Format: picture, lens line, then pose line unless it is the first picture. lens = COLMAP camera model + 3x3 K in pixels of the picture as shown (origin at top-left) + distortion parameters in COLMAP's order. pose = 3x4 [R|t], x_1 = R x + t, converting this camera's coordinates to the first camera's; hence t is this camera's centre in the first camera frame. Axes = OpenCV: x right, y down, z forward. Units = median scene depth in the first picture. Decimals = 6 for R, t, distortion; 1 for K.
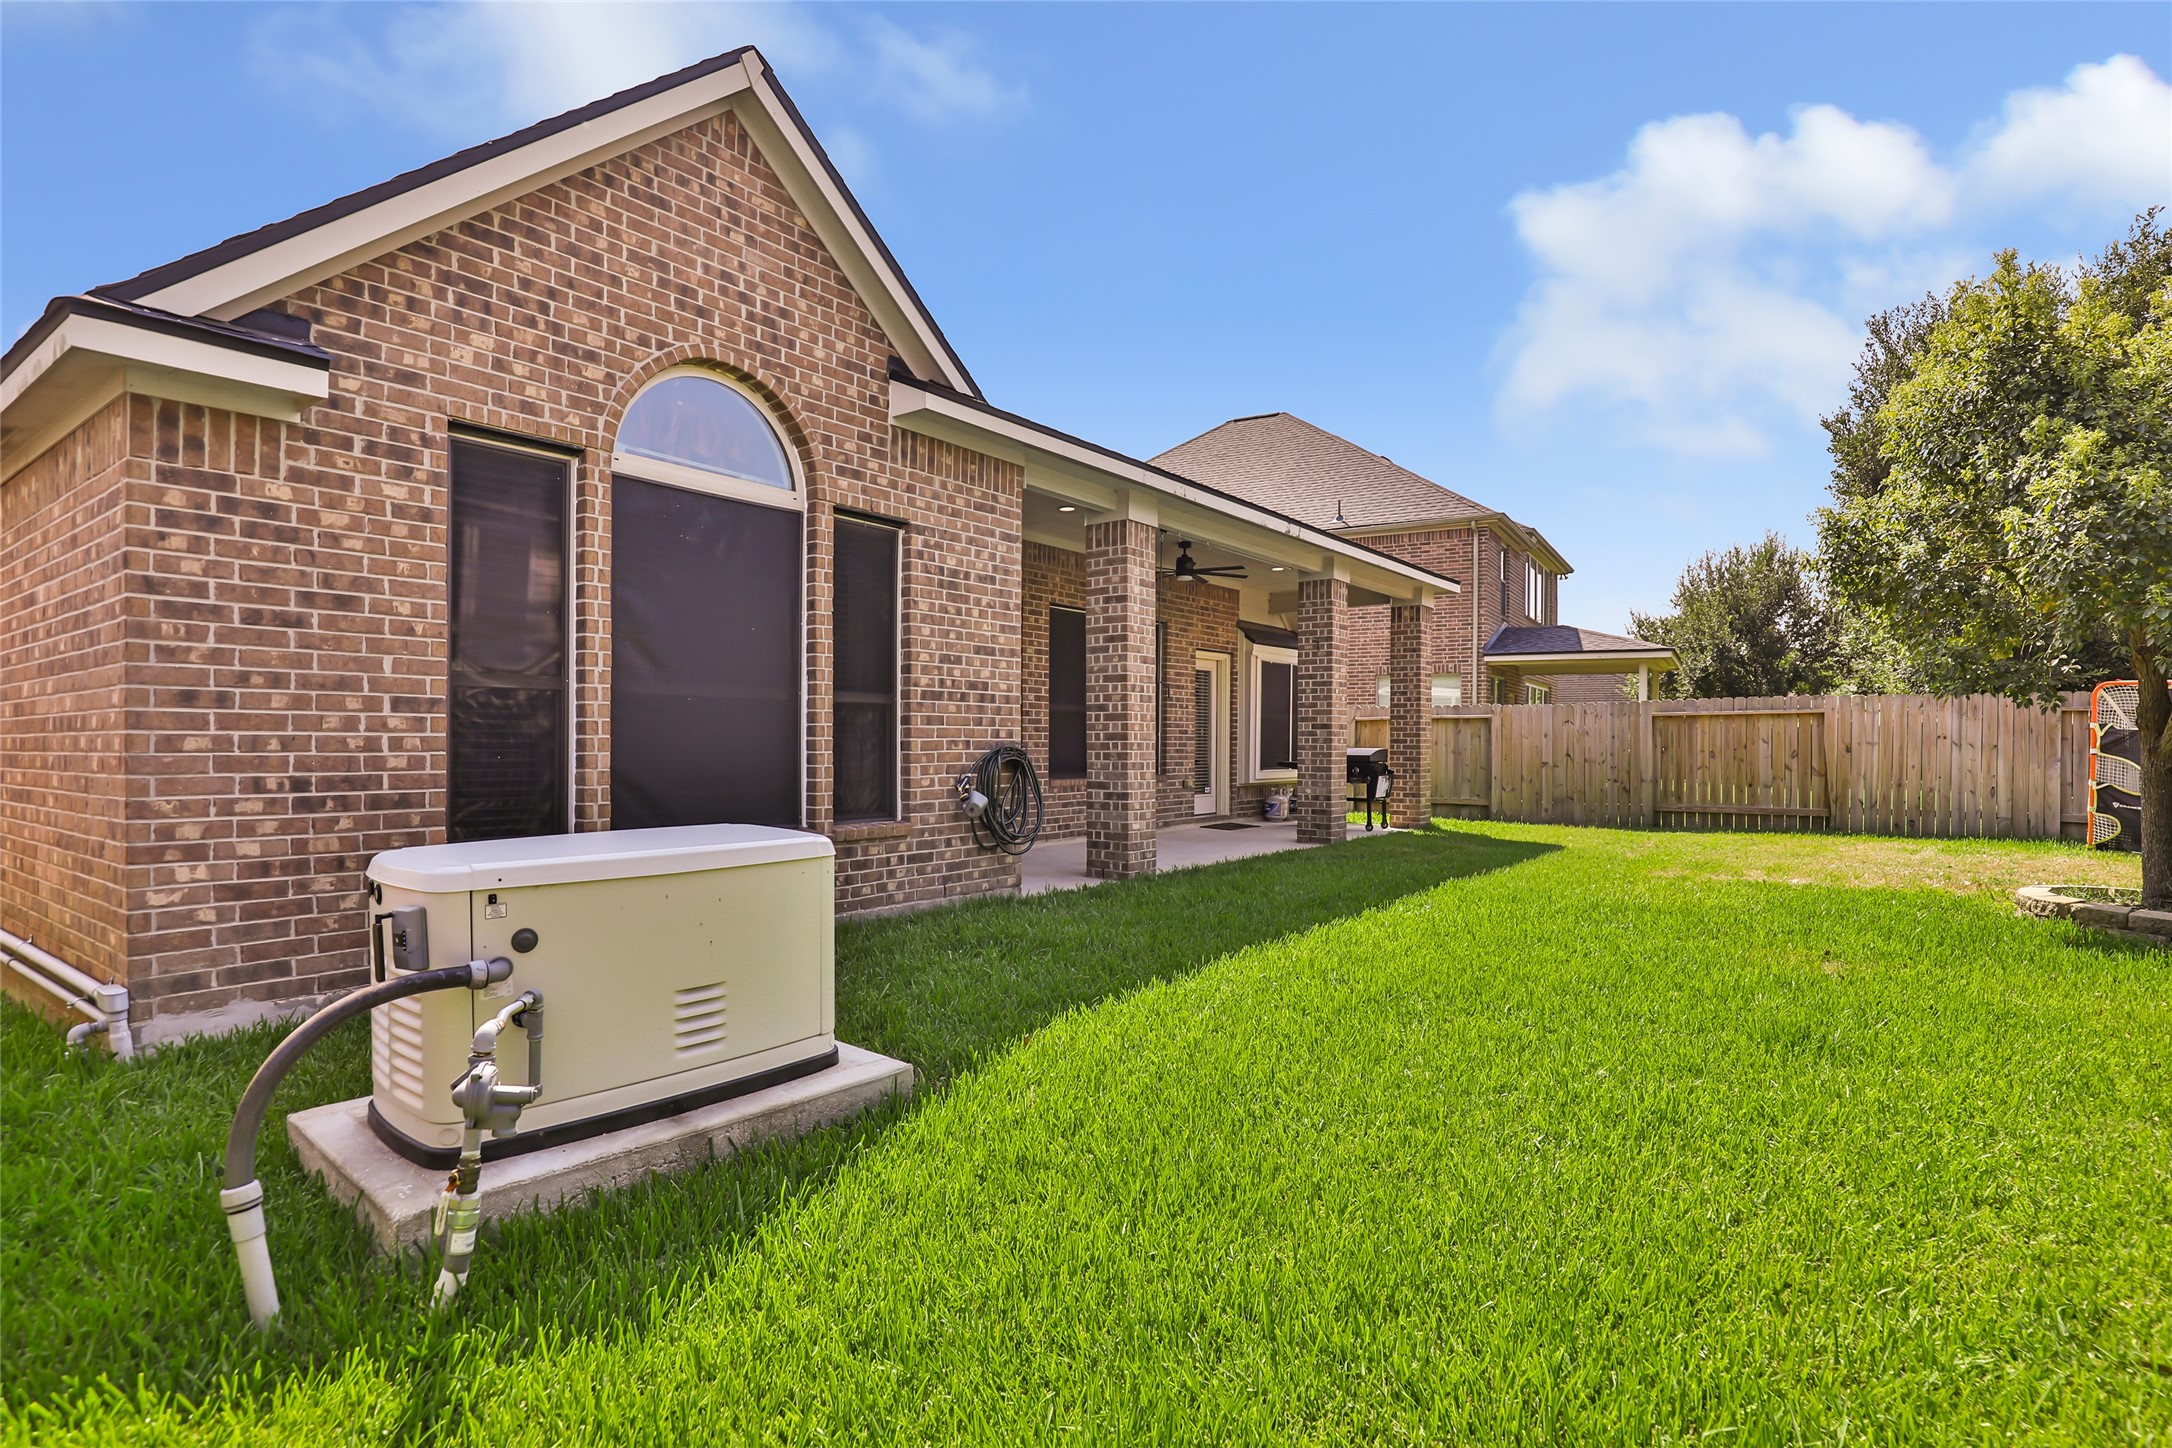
lens RADIAL K [[1029.9, 0, 1104.4], [0, 1029.9, 742.5], [0, 0, 1]] dist [0.003101, 0.000971]
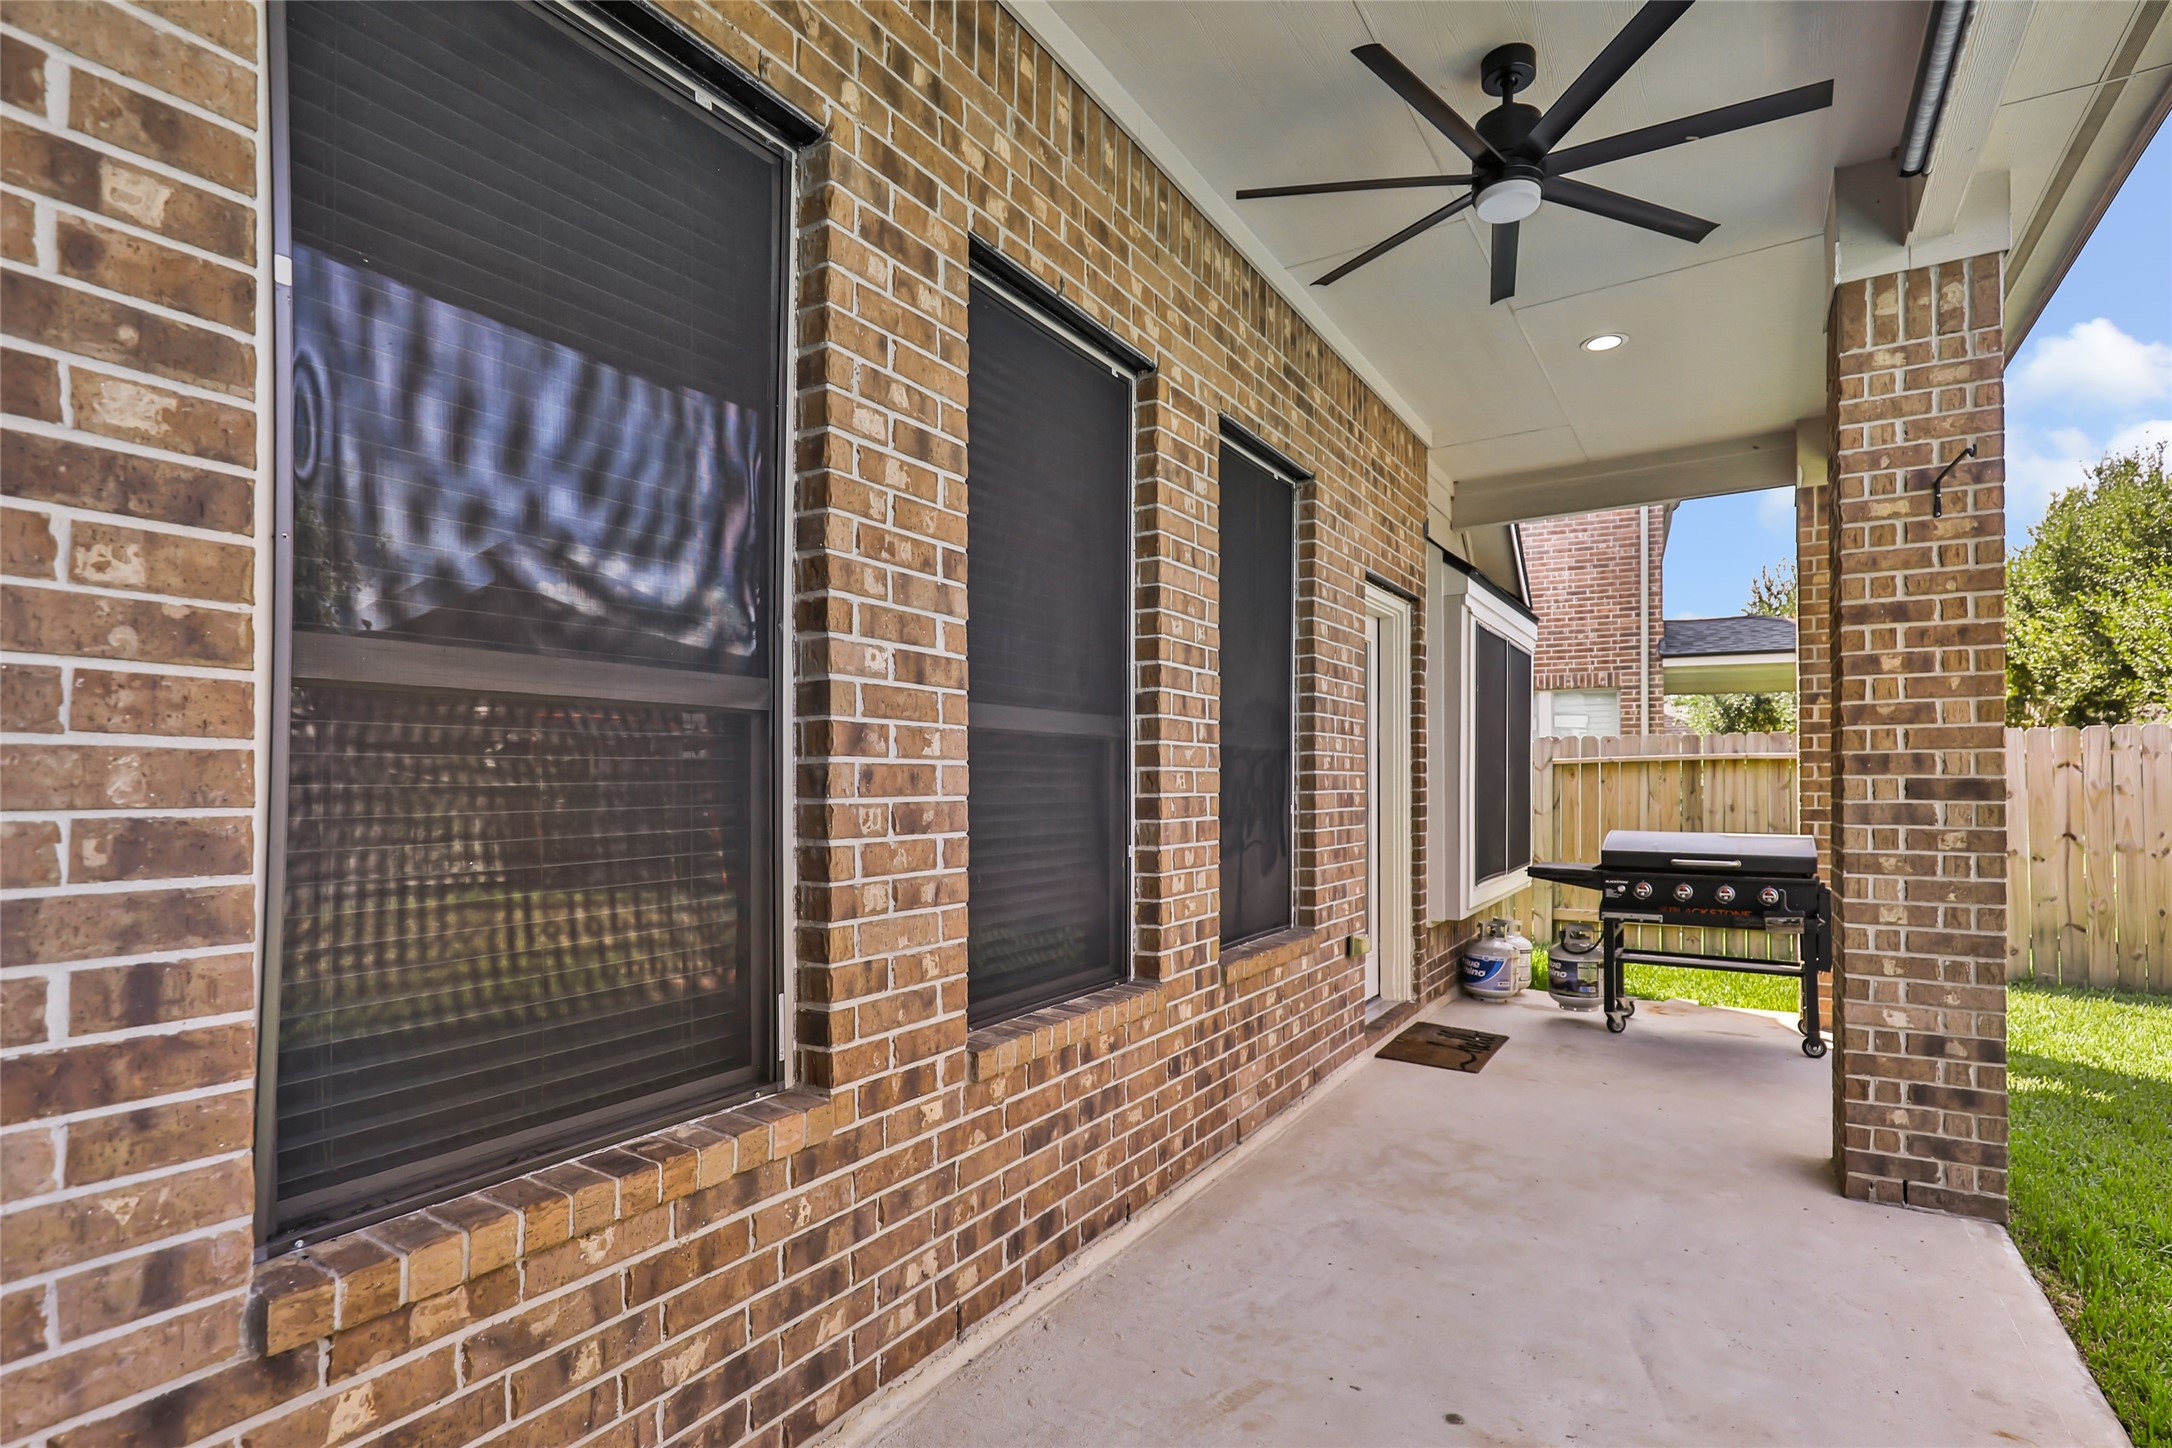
lens RADIAL K [[1007.6, 0, 1088.8], [0, 1007.6, 771.0], [0, 0, 1]] dist [-0.001196, 0.000130]
pose [[0.997000, -0.003759, 0.077305, -0.045527], [0.004720, 0.999914, -0.012248, -0.019629], [-0.077252, 0.012576, 0.996932, 0.799517]]
